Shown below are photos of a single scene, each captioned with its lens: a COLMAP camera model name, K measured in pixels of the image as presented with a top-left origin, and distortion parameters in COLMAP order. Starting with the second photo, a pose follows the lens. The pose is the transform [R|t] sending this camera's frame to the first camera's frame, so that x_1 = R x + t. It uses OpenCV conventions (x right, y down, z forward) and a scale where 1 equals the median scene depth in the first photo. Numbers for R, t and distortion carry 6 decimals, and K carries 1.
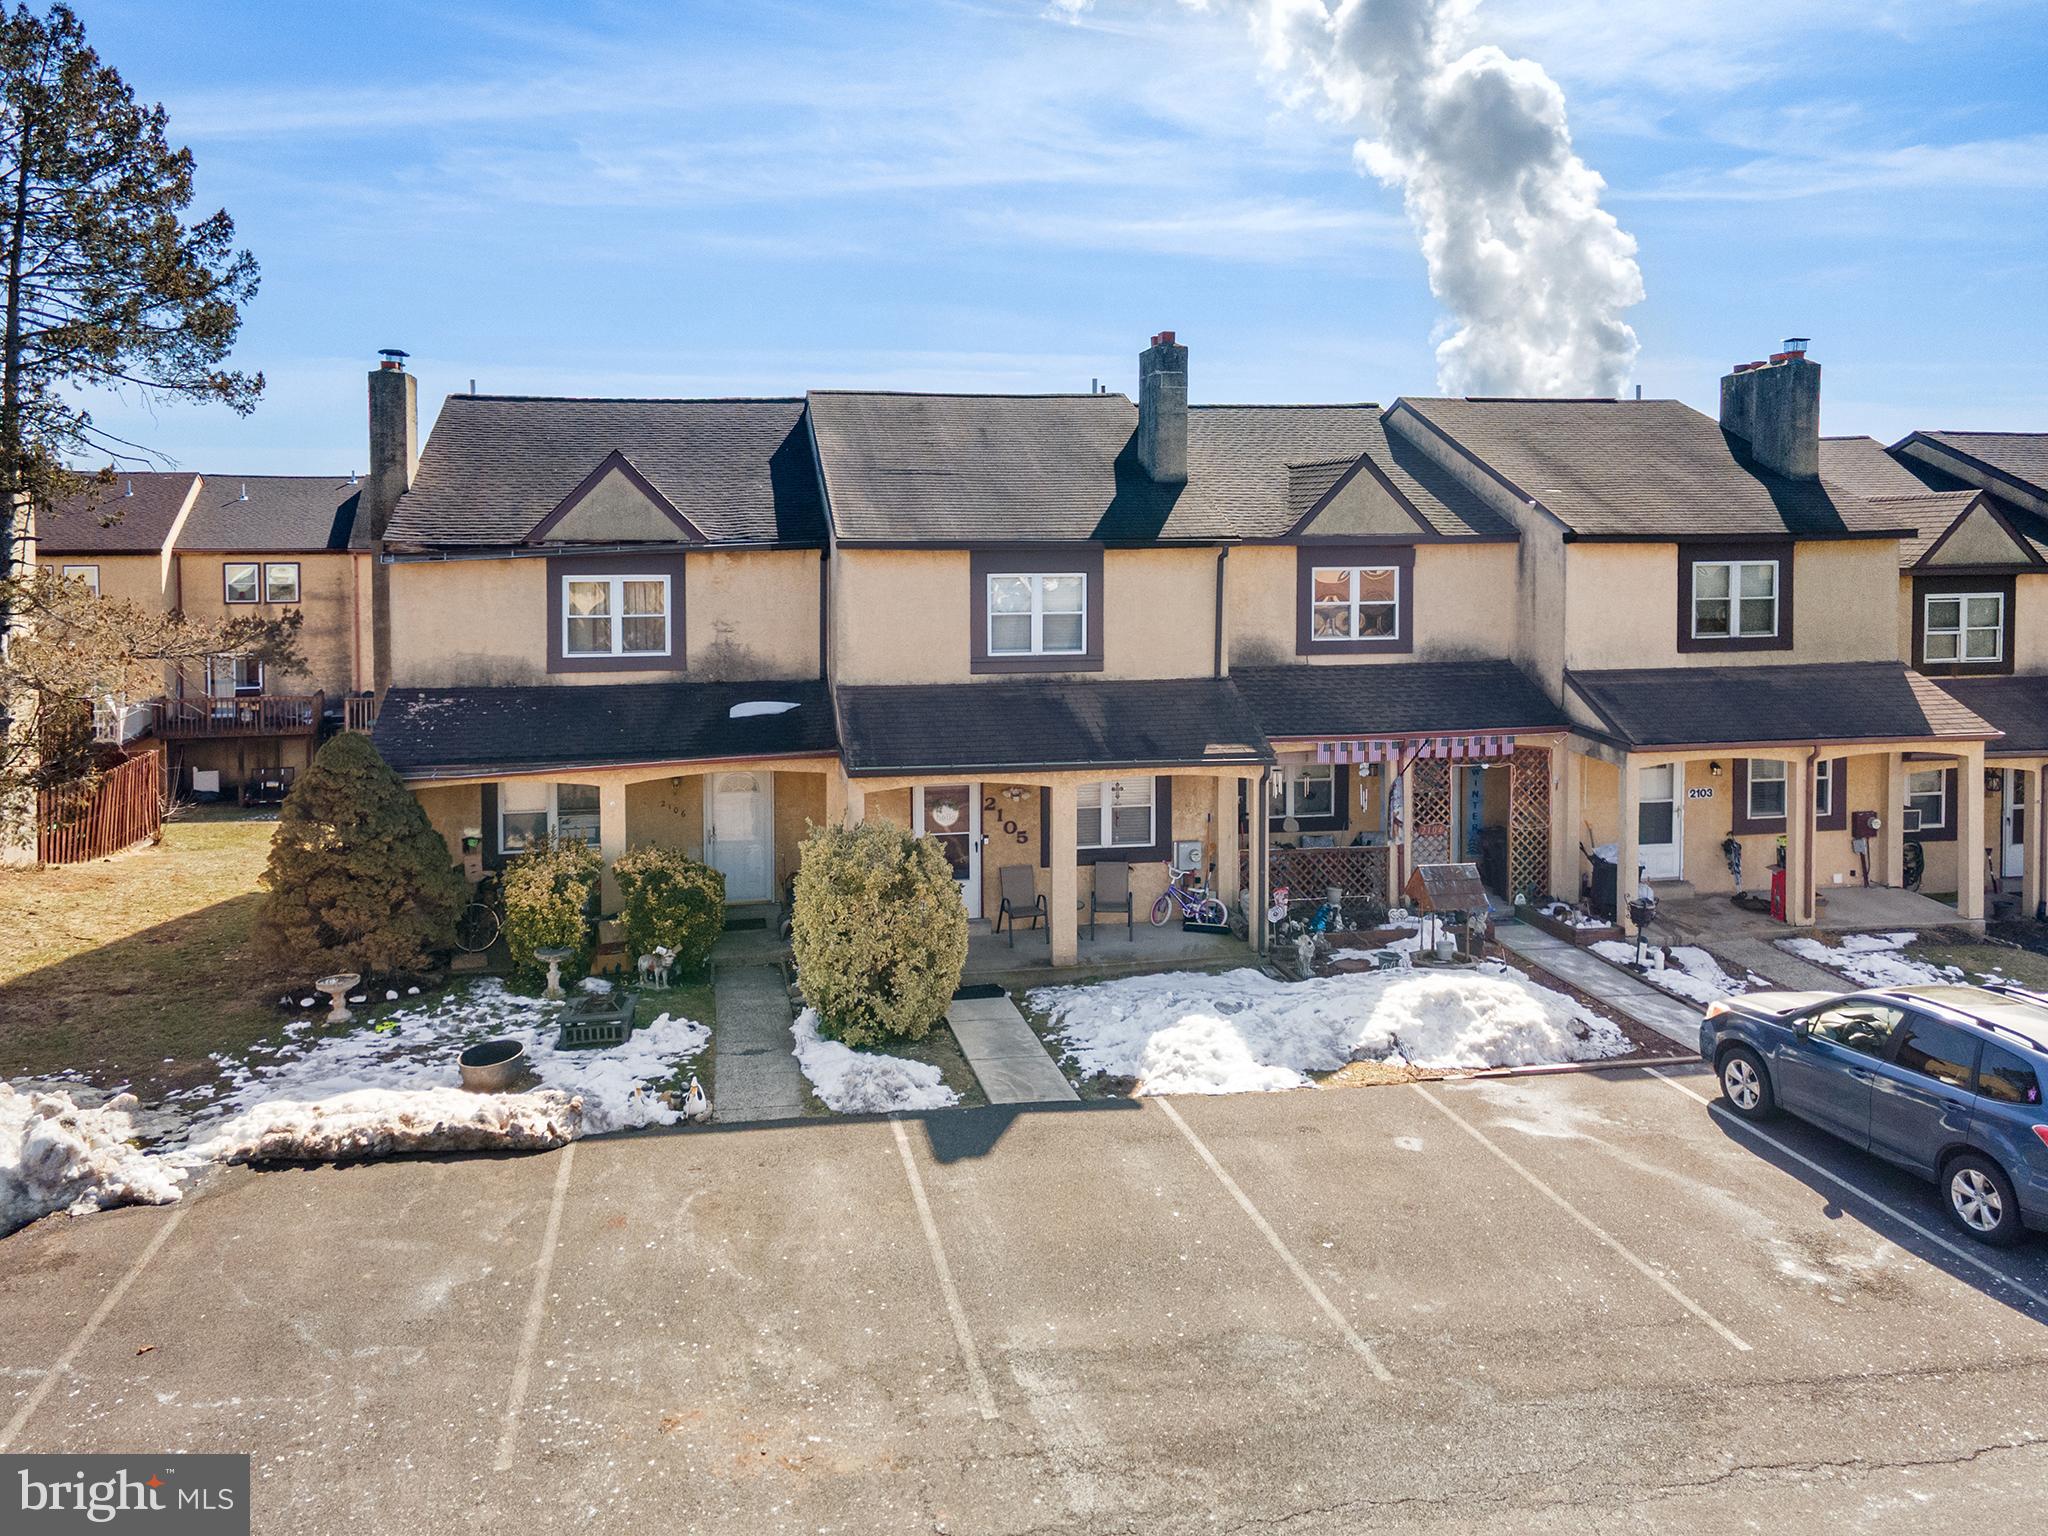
lens RADIAL K [[1567.4, 0, 992.1], [0, 1567.4, 538.1], [0, 0, 1]] dist [0.019180, 0.014311]
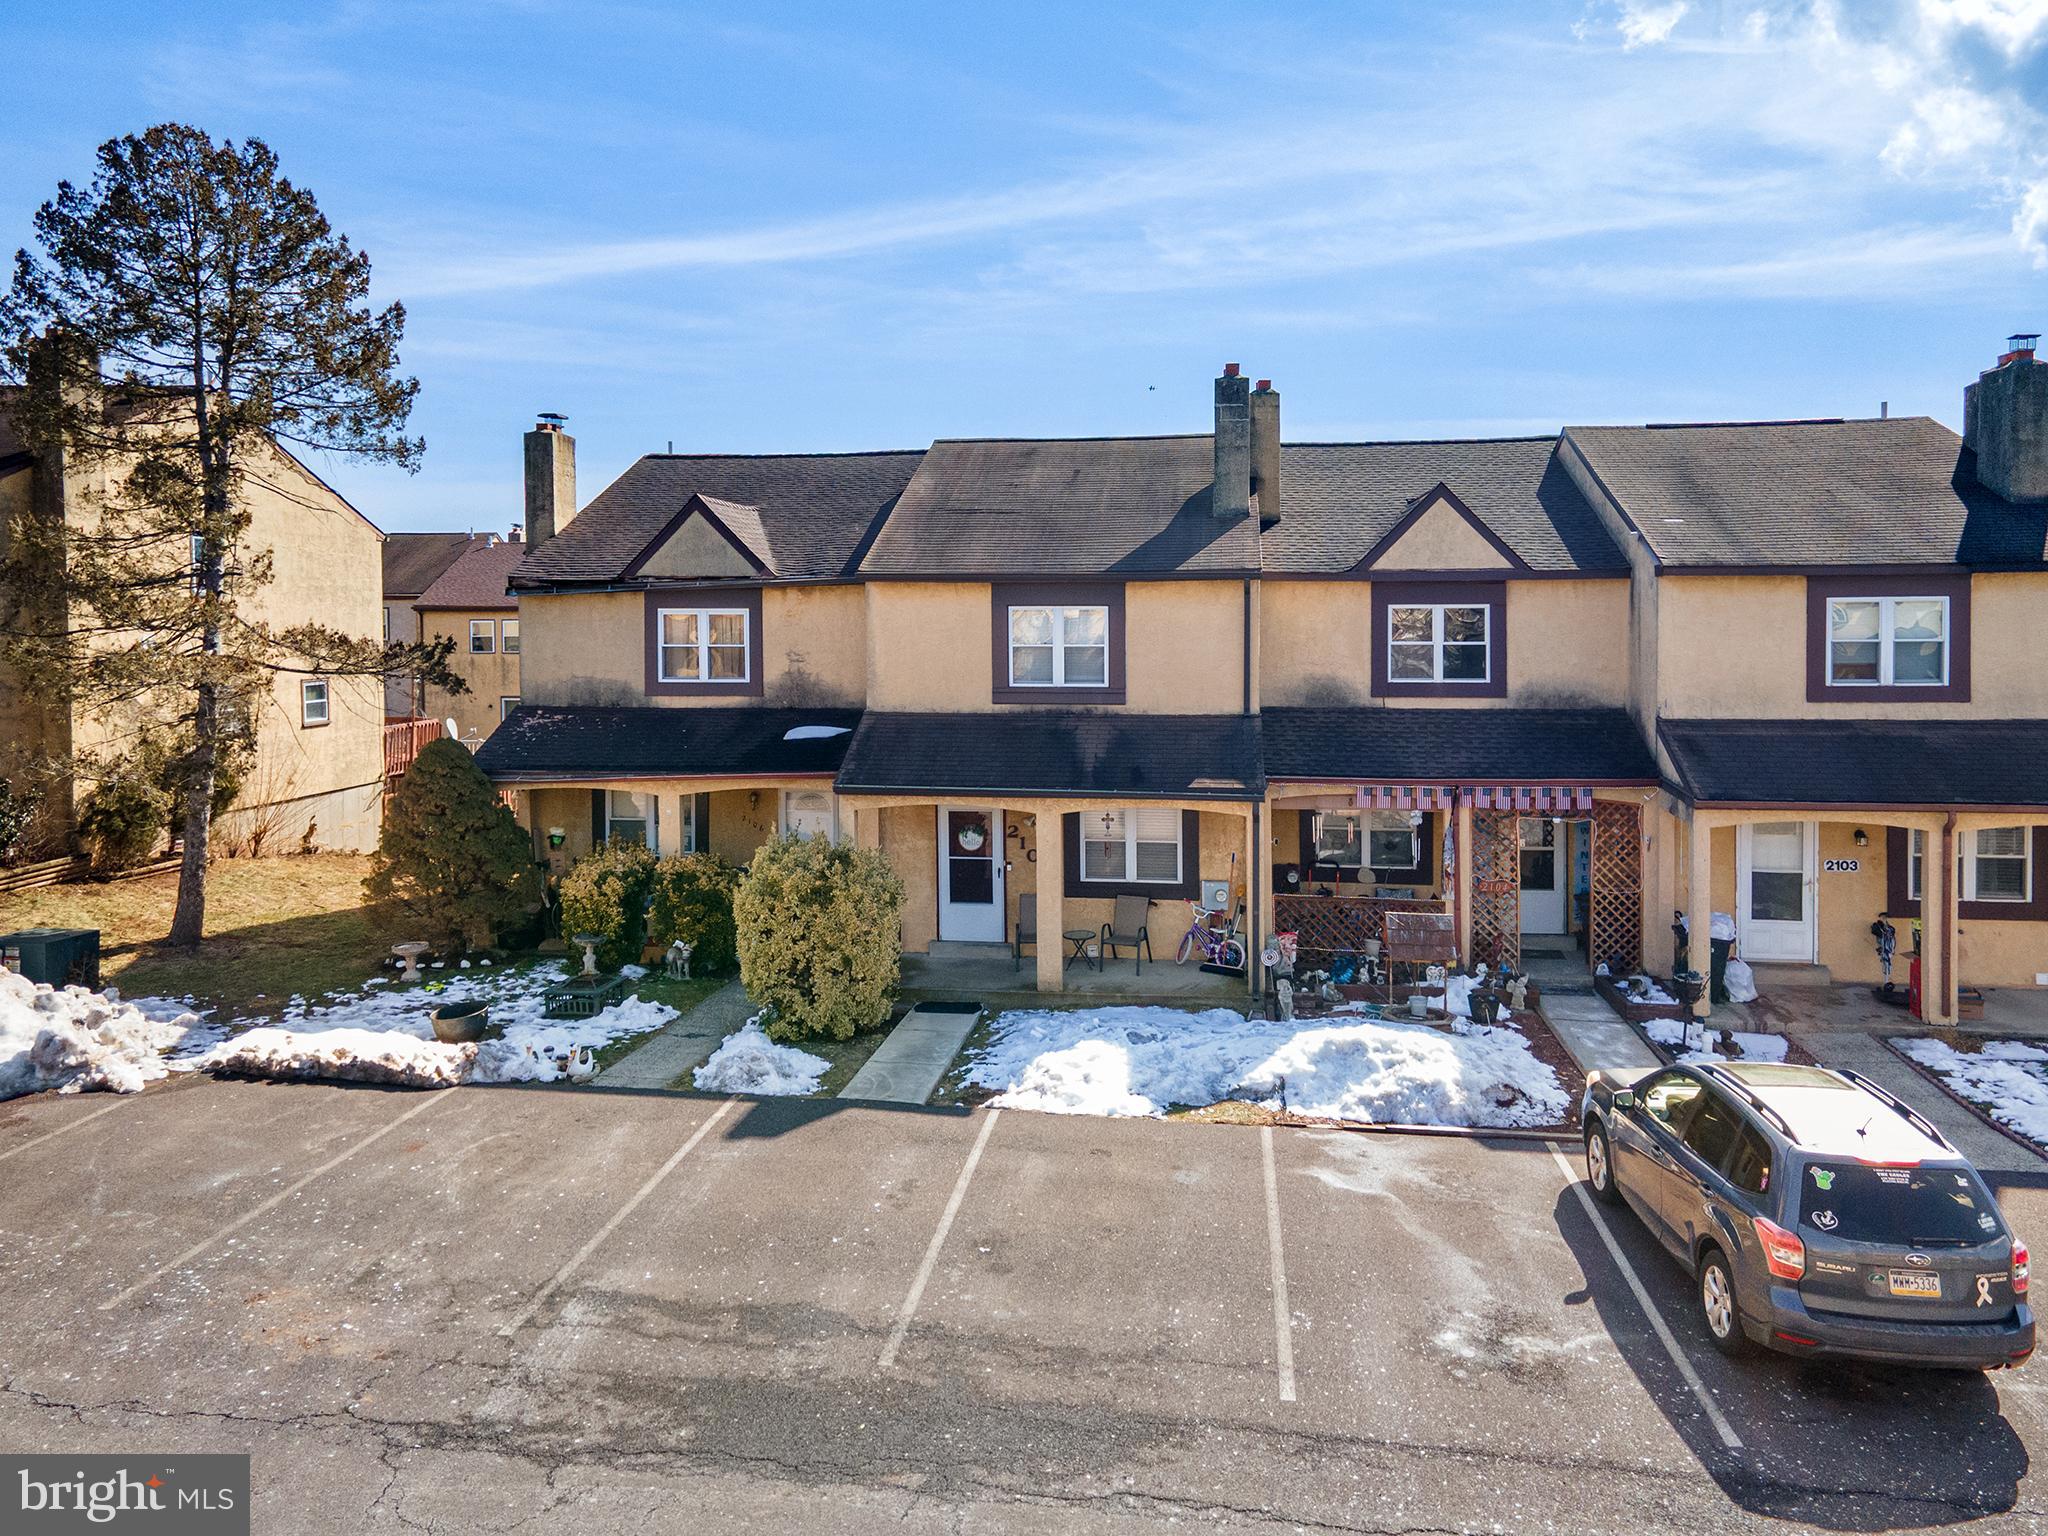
lens RADIAL K [[1543.9, 0, 989.5], [0, 1543.9, 586.4], [0, 0, 1]] dist [0.003375, 0.047410]
pose [[0.943912, -0.003762, -0.330176, 0.345390], [-0.002168, 0.999843, -0.017591, 0.029680], [0.330190, 0.017320, 0.943756, 0.044916]]
